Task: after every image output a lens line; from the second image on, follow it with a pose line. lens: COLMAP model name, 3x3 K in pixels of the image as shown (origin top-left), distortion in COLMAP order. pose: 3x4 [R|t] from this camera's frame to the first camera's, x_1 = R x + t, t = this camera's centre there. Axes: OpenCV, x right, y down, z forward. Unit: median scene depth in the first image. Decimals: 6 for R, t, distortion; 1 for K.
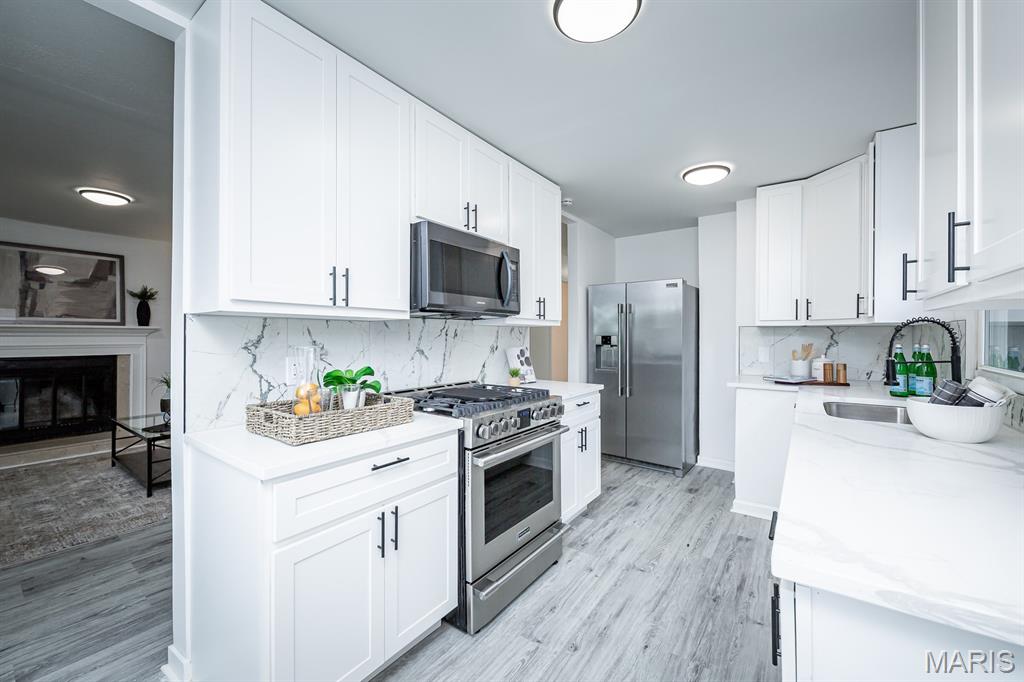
lens RADIAL K [[400.4, 0, 503.9], [0, 400.4, 331.4], [0, 0, 1]] dist [0.013893, -0.005579]
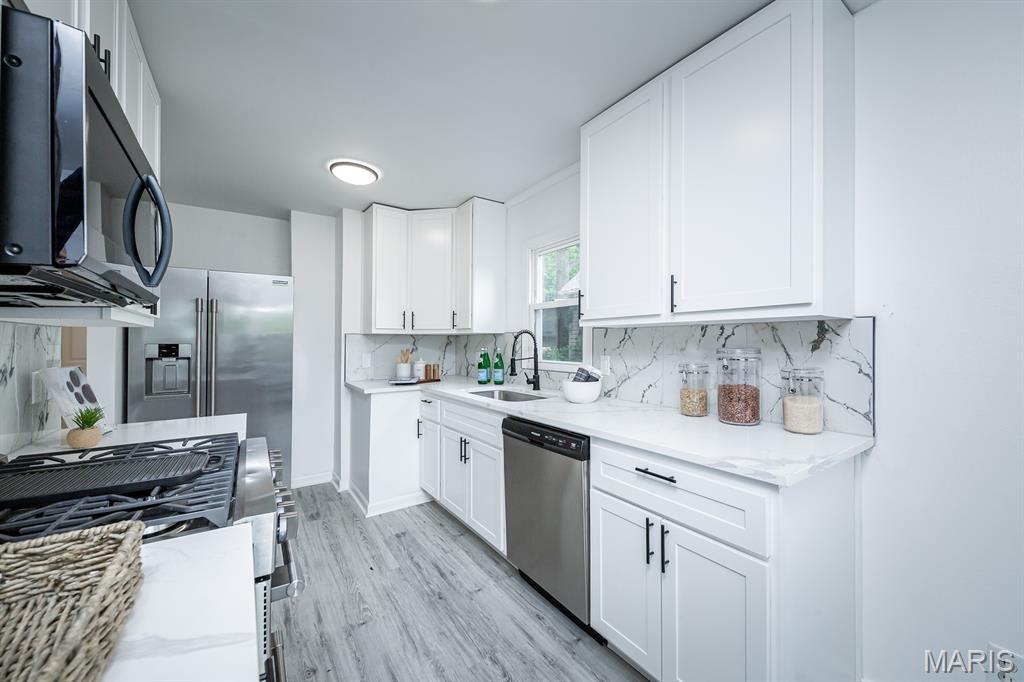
lens RADIAL K [[400.4, 0, 515.1], [0, 400.4, 337.3], [0, 0, 1]] dist [0.013893, -0.005579]
pose [[0.322472, 0.008951, 0.946537, -0.212253], [-0.005002, 0.999957, -0.007752, 0.002534], [-0.946566, -0.002235, 0.322503, 0.259325]]
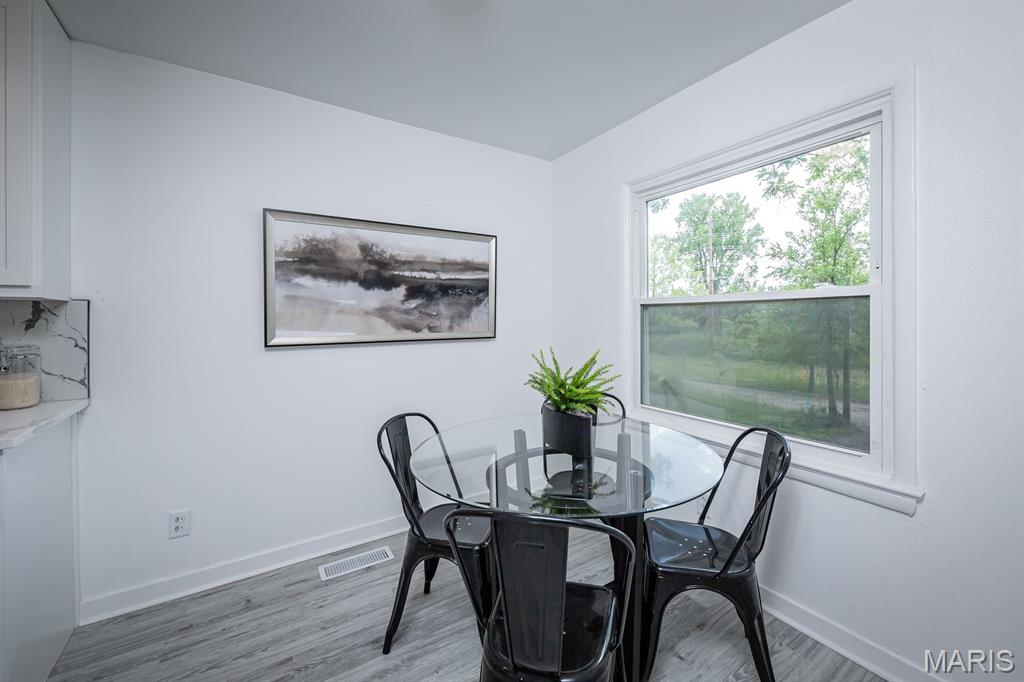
lens RADIAL K [[400.4, 0, 503.7], [0, 400.4, 322.6], [0, 0, 1]] dist [0.013893, -0.005579]
pose [[-0.935983, -0.002800, 0.352035, -0.354358], [-0.001261, 0.999989, 0.004600, 0.001486], [-0.352044, 0.003862, -0.935976, 0.328630]]
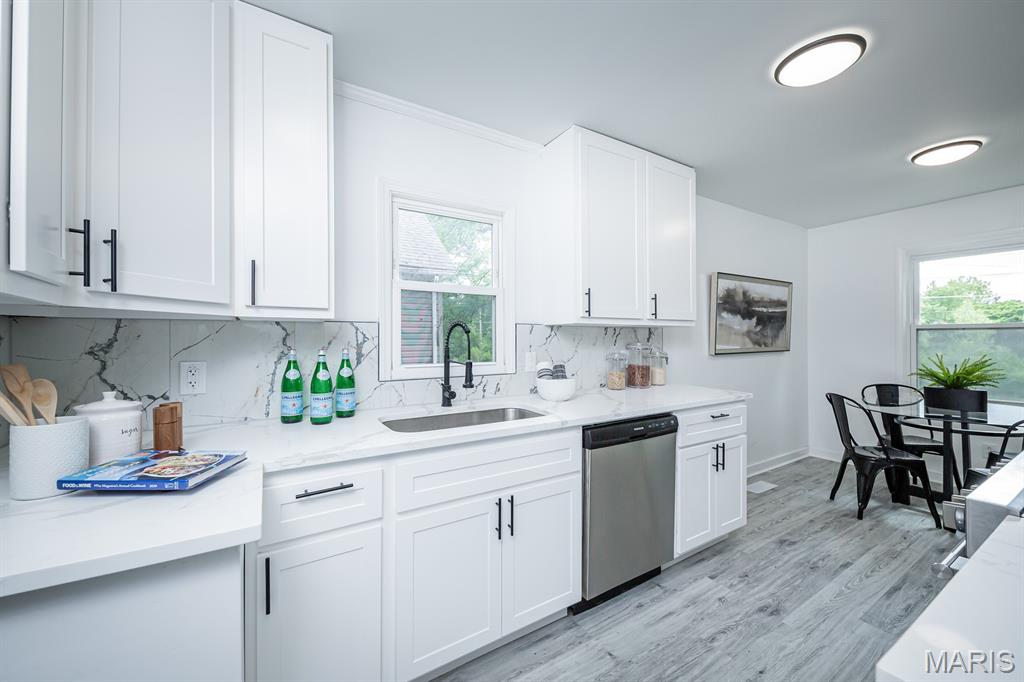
lens RADIAL K [[400.4, 0, 507.4], [0, 400.4, 337.4], [0, 0, 1]] dist [0.013893, -0.005579]
pose [[-0.935361, 0.003452, 0.353677, 0.258330], [-0.001284, 0.999913, -0.013155, 0.011055], [-0.353691, -0.012759, -0.935275, 0.948768]]
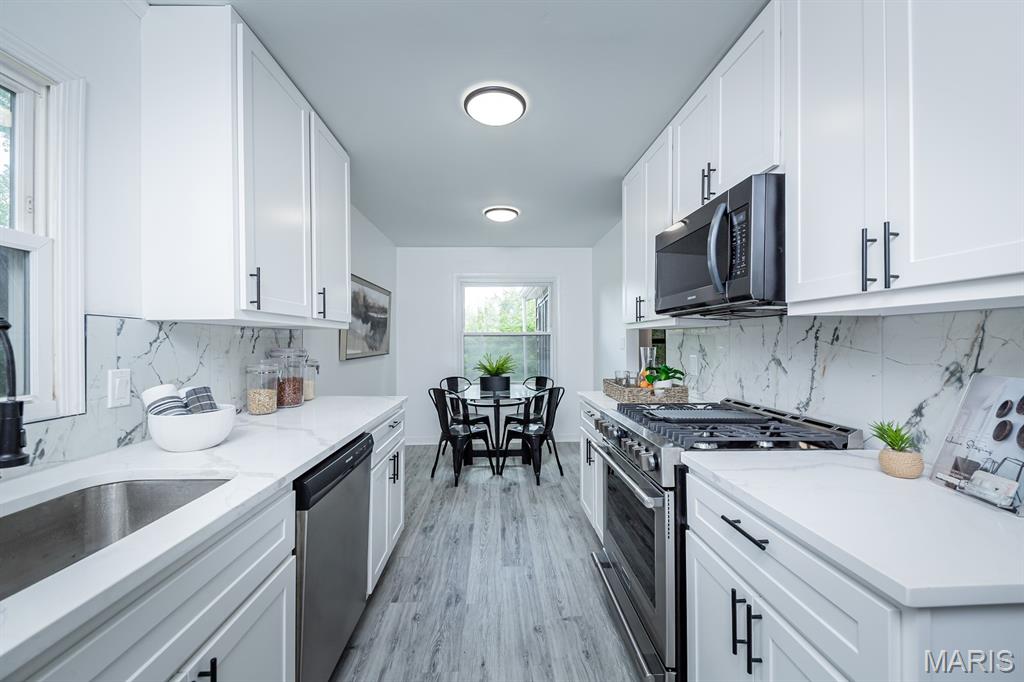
lens RADIAL K [[400.4, 0, 519.0], [0, 400.4, 338.2], [0, 0, 1]] dist [0.013893, -0.005579]
pose [[-0.760123, -0.001247, -0.649778, 0.415247], [0.012063, 0.999799, -0.016029, 0.009310], [0.649667, -0.020022, -0.759955, 0.819715]]
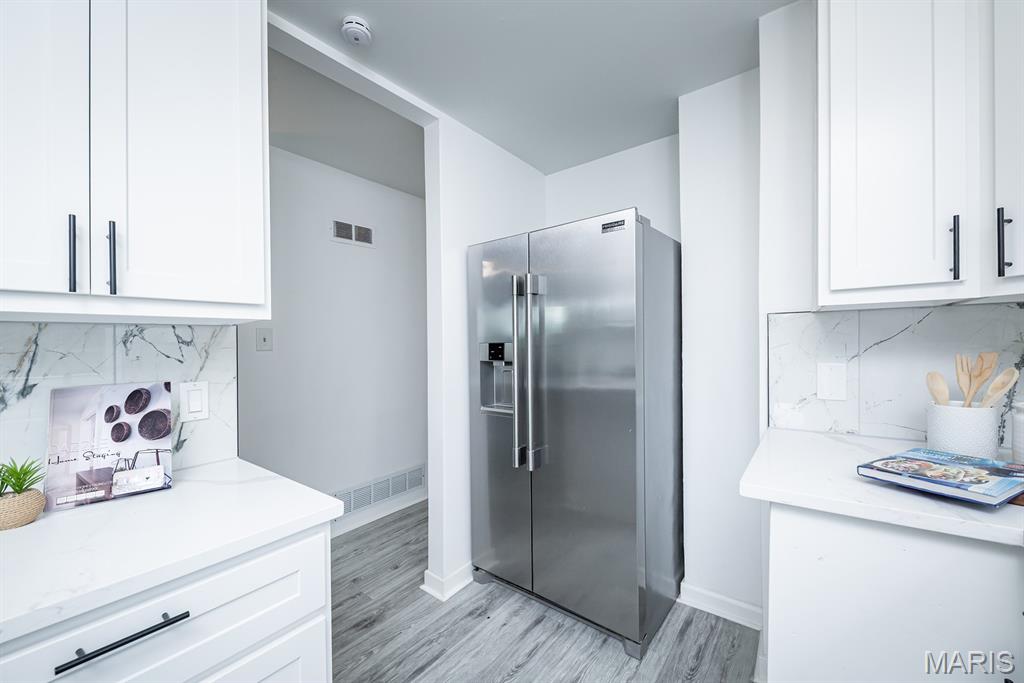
lens RADIAL K [[400.4, 0, 513.4], [0, 400.4, 347.9], [0, 0, 1]] dist [0.013893, -0.005579]
pose [[0.999727, -0.023069, -0.003594, 0.303738], [0.023144, 0.999481, 0.022393, 0.007275], [0.003075, -0.022470, 0.999743, 0.545680]]
